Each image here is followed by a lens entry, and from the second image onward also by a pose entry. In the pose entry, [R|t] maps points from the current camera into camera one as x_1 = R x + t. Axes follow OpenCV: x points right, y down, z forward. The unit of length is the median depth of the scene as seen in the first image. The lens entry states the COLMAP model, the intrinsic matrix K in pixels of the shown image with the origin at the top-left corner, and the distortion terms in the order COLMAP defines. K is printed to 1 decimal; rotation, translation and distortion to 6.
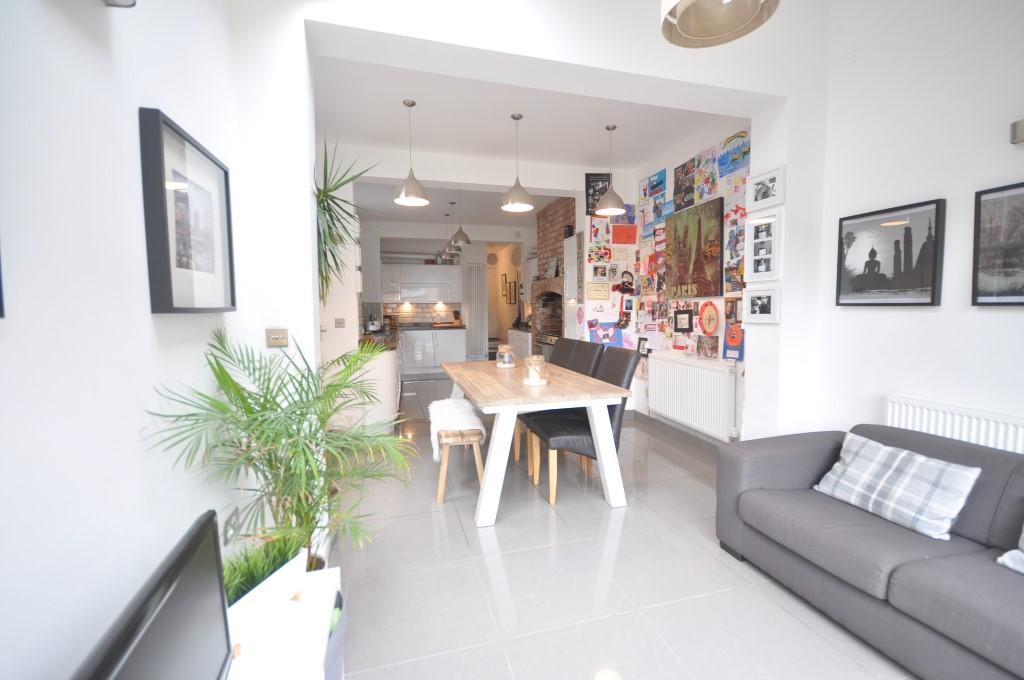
lens RADIAL K [[441.9, 0, 531.8], [0, 441.9, 345.0], [0, 0, 1]] dist [0.000832, -0.008099]
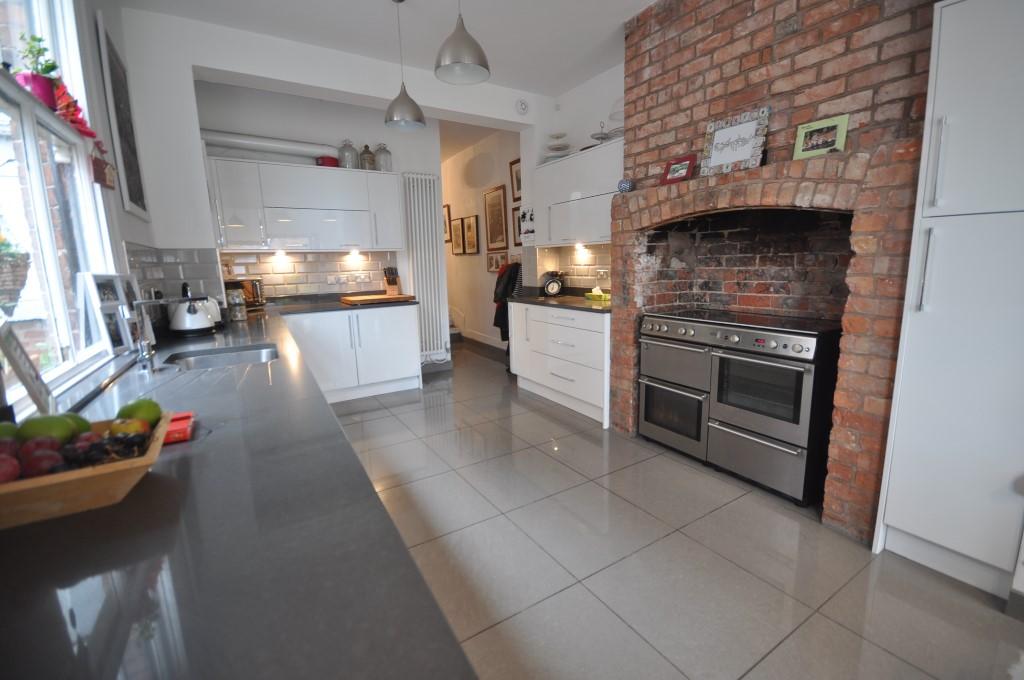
lens RADIAL K [[441.9, 0, 531.8], [0, 441.9, 345.0], [0, 0, 1]] dist [0.000832, -0.008099]
pose [[0.959979, -0.066351, 0.272100, -0.162274], [0.039647, 0.993943, 0.102495, -0.036190], [-0.277253, -0.087606, 0.956795, 0.478773]]
